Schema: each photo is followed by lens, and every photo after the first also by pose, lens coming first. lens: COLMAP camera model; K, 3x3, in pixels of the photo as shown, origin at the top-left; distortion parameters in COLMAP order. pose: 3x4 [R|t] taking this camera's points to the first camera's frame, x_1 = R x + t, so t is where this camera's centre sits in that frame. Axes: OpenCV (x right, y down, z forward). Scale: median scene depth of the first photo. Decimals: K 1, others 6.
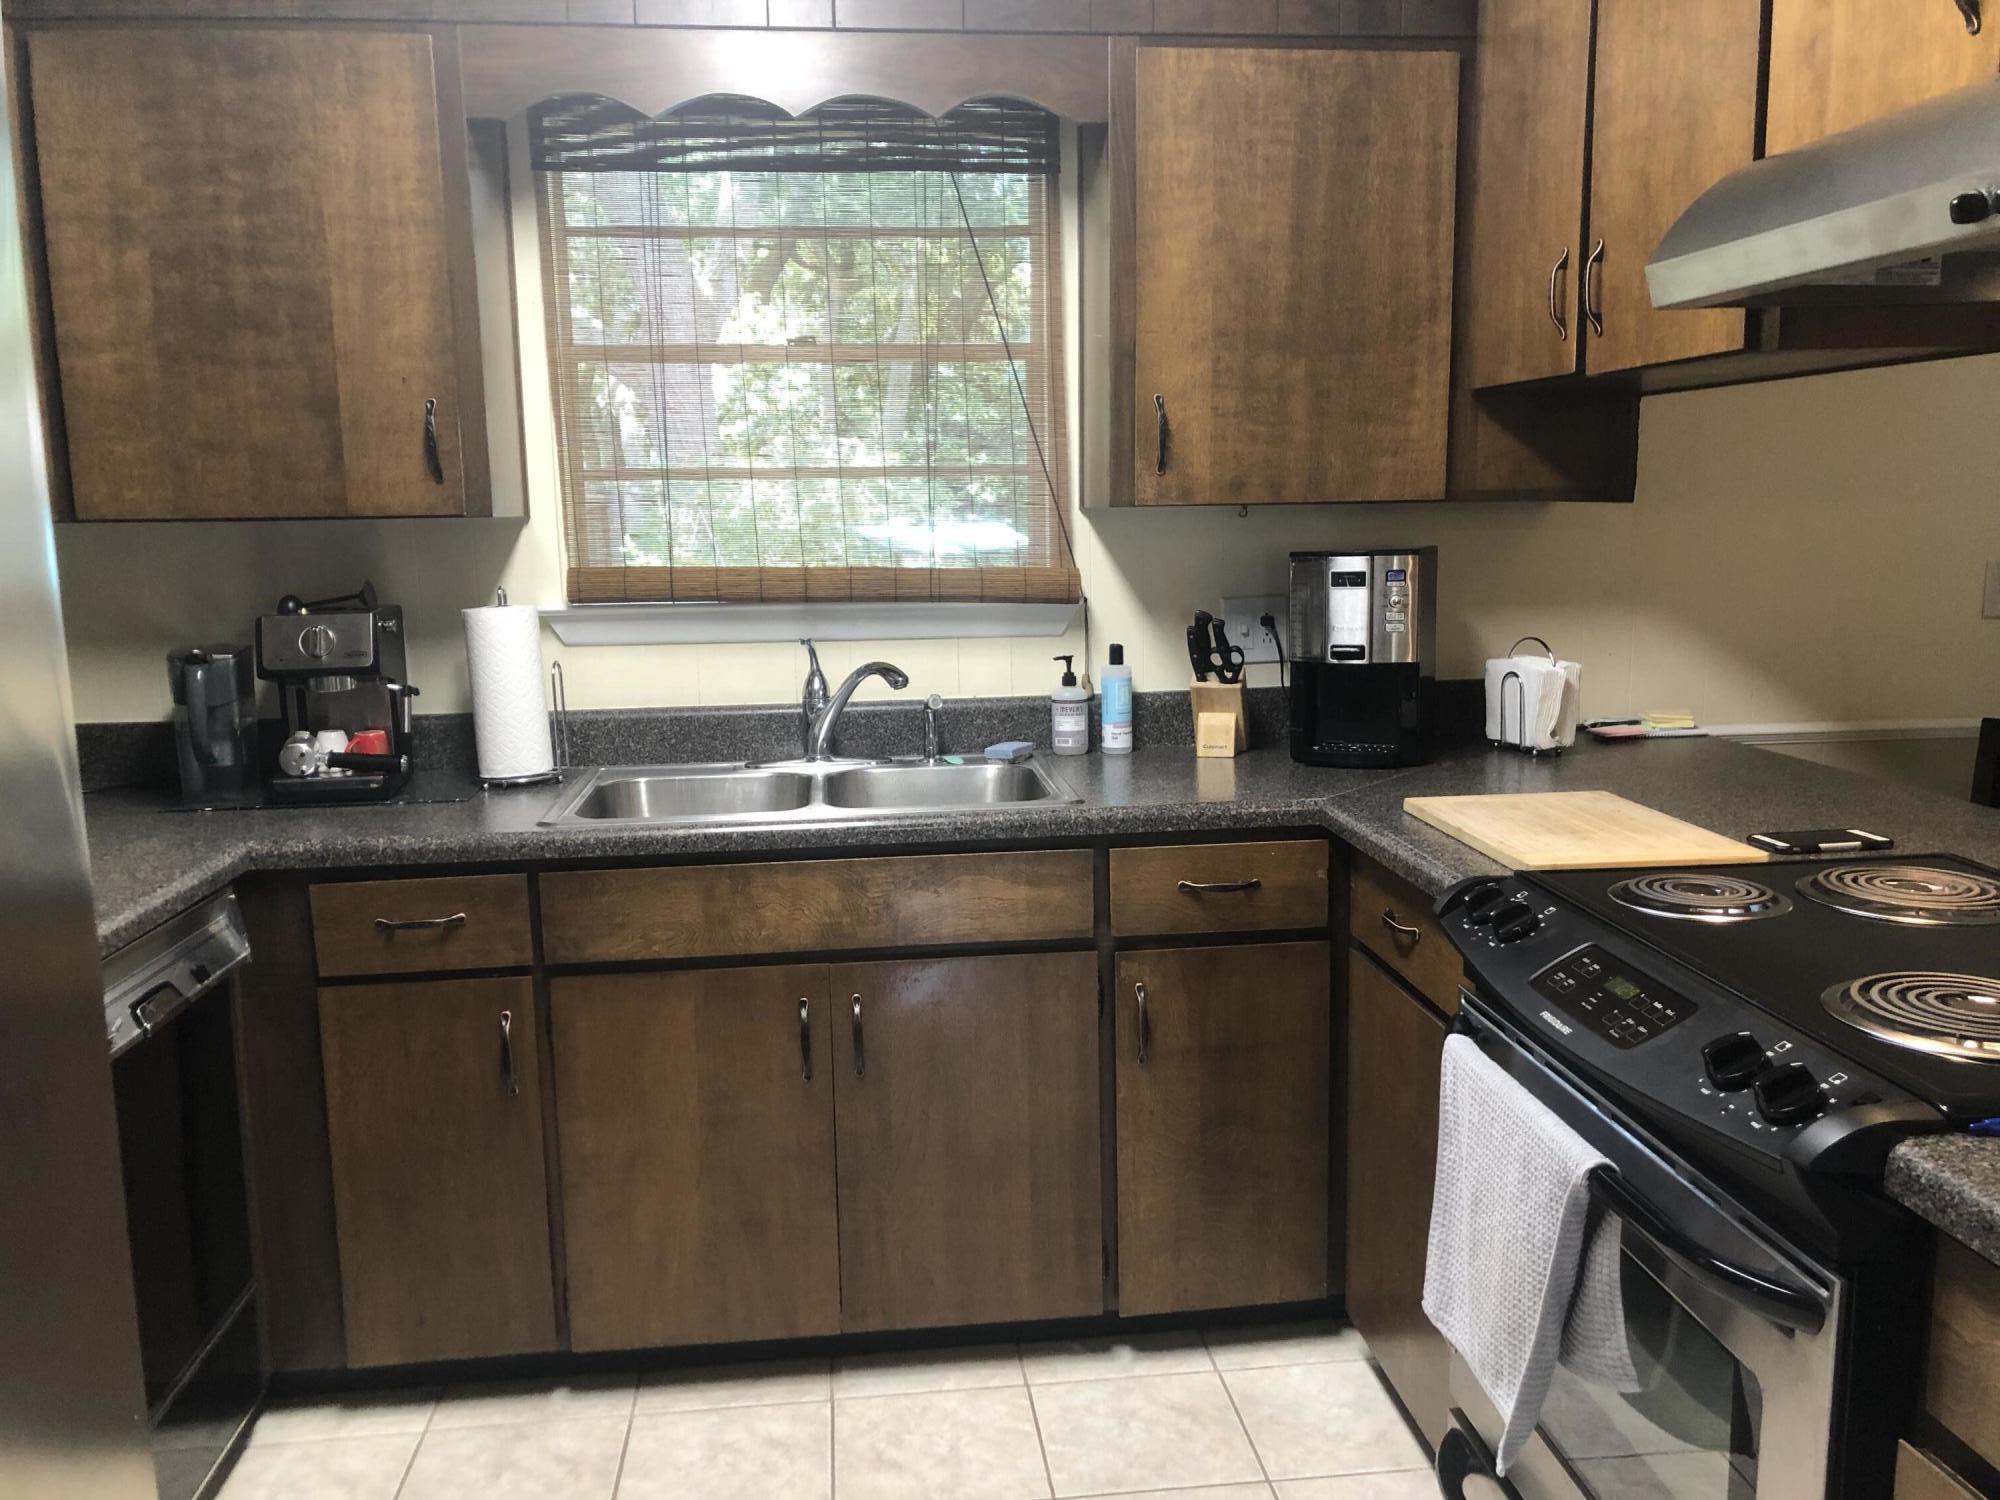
lens RADIAL K [[1636.4, 0, 1000.0], [0, 1636.4, 767.4], [0, 0, 1]] dist [0.043009, -0.059116]
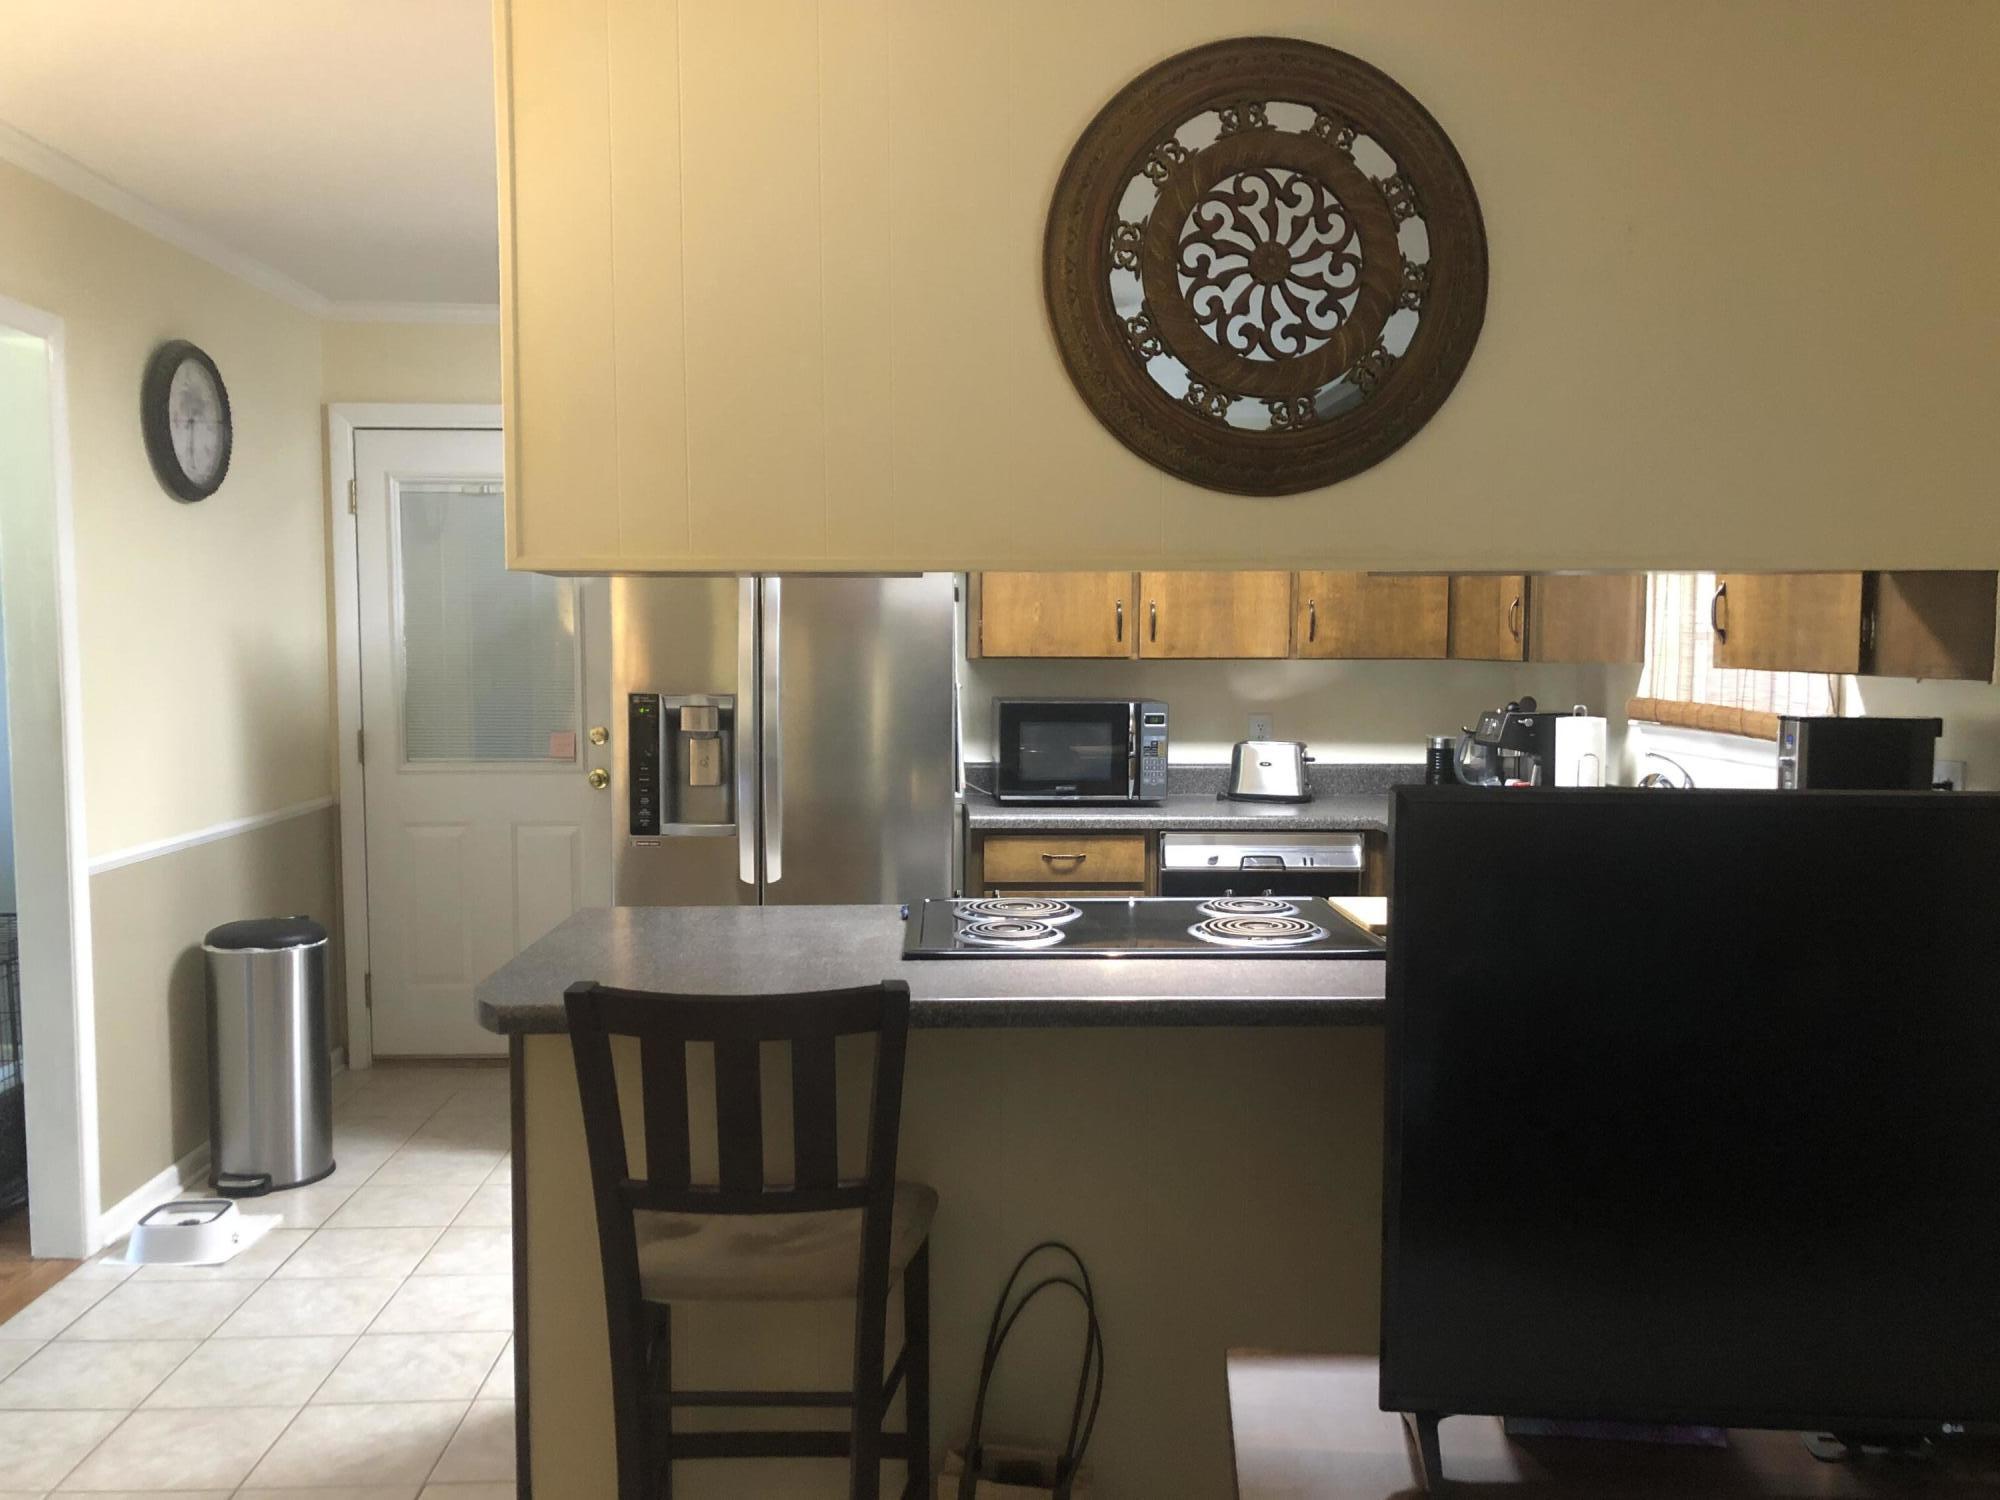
lens RADIAL K [[1636.4, 0, 997.5], [0, 1636.4, 750.6], [0, 0, 1]] dist [0.043009, -0.059116]
pose [[-0.071988, 0.083555, -0.993900, 1.480983], [-0.162269, 0.982228, 0.094327, -0.138460], [0.984117, 0.168069, -0.057150, 0.583732]]
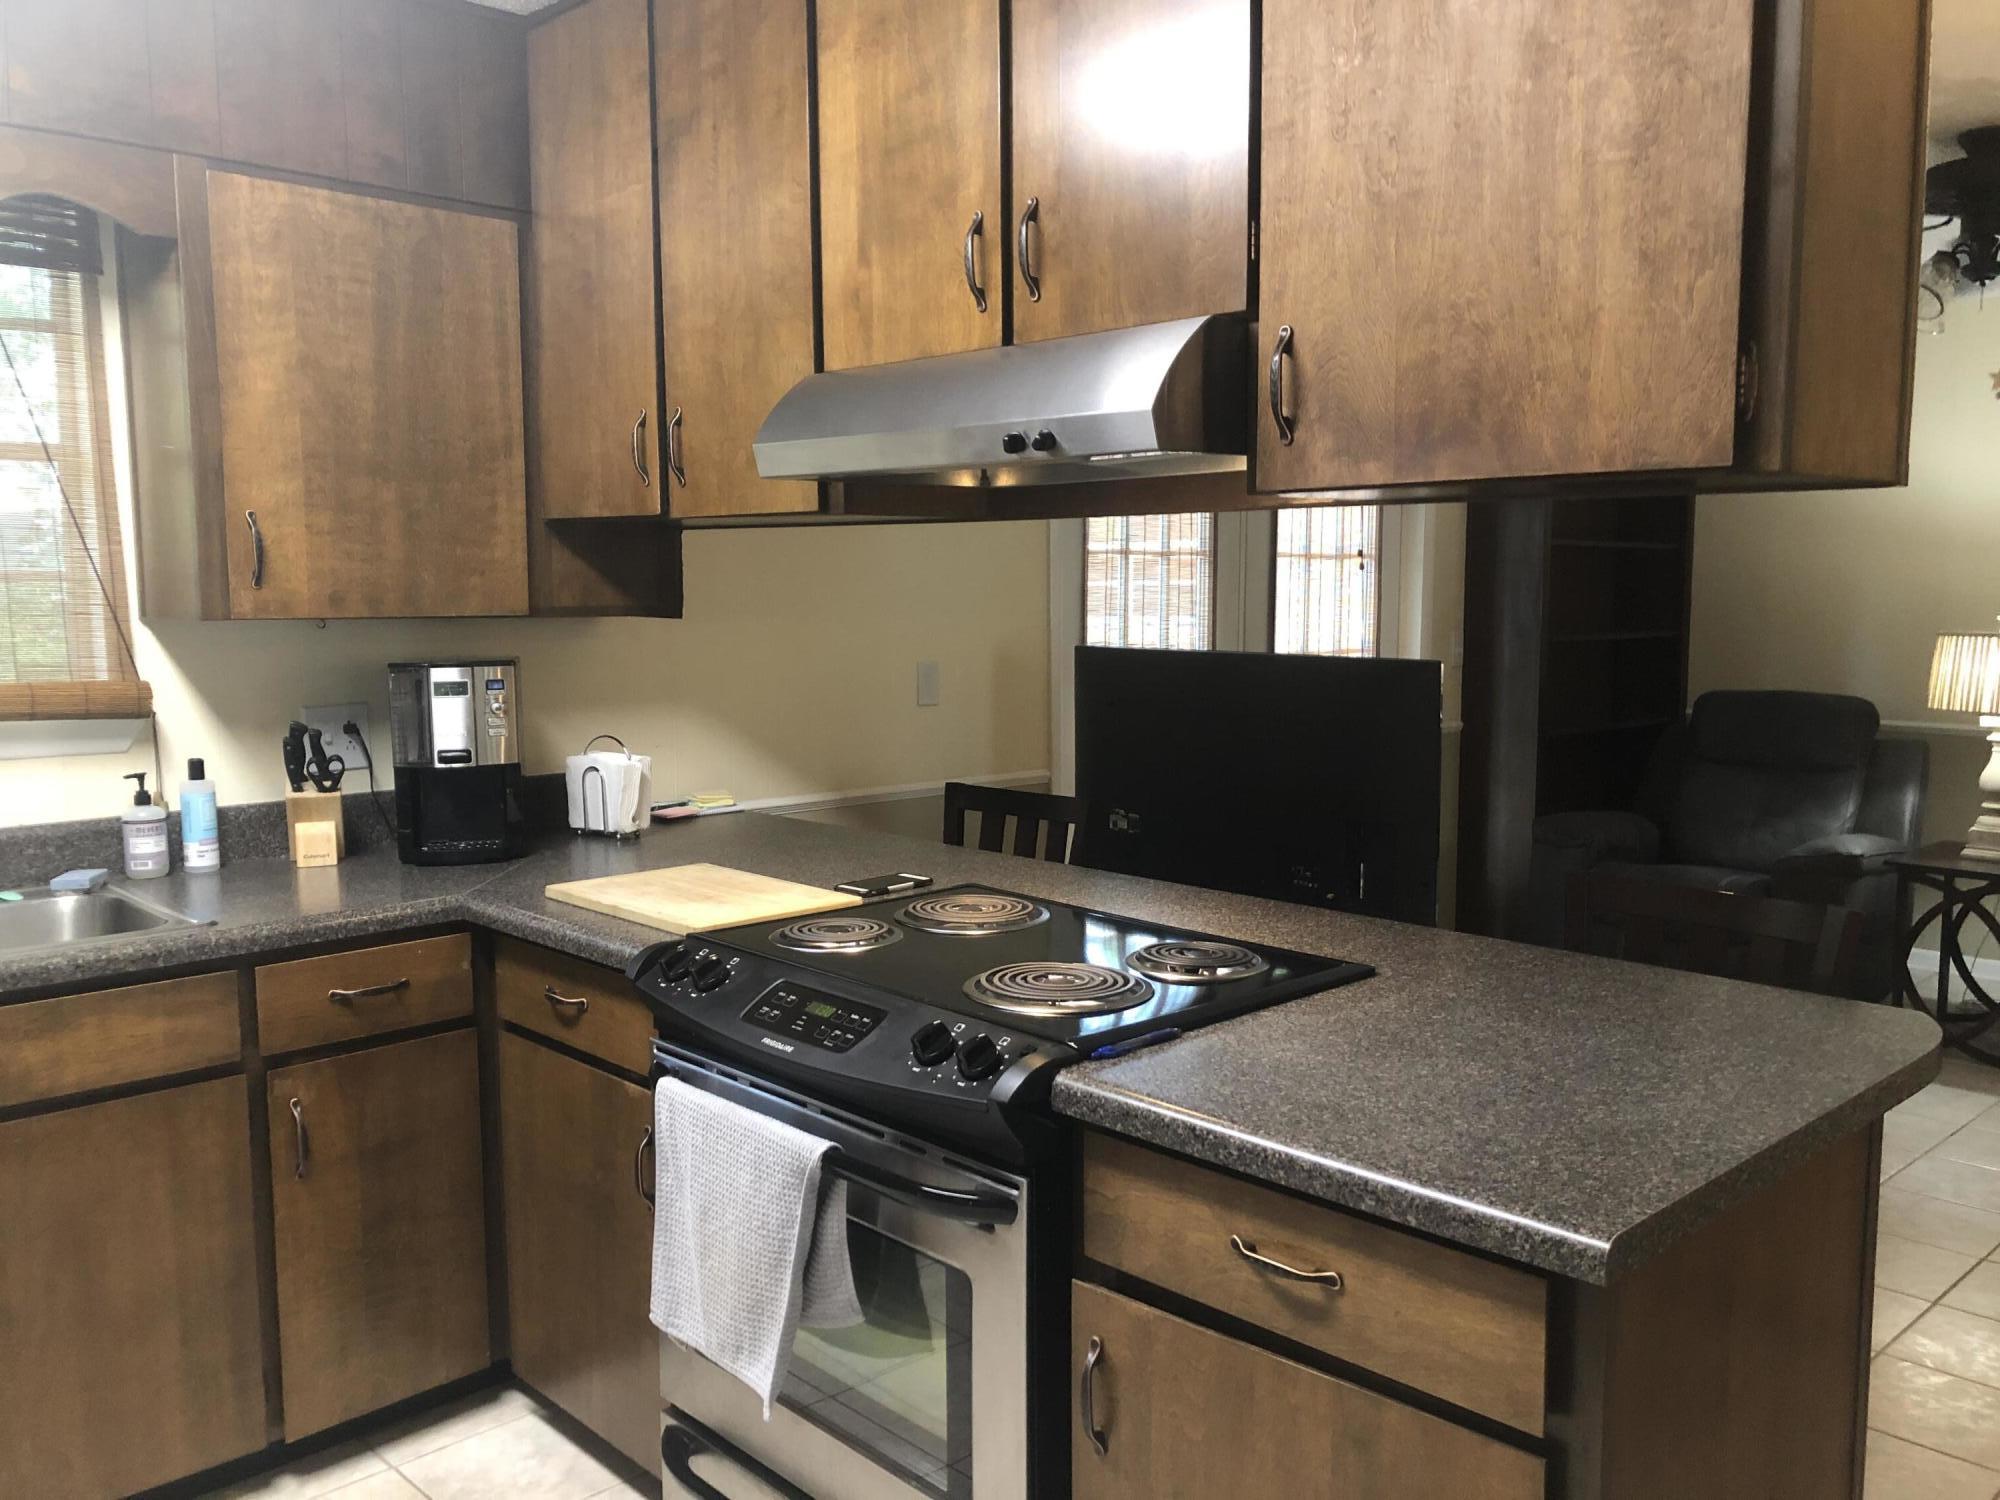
lens RADIAL K [[1636.4, 0, 1014.3], [0, 1636.4, 754.4], [0, 0, 1]] dist [0.043009, -0.059116]
pose [[0.786871, -0.049859, 0.615100, -0.173084], [0.086834, 0.995760, -0.030369, -0.007918], [-0.610978, 0.077308, 0.787864, -0.072761]]
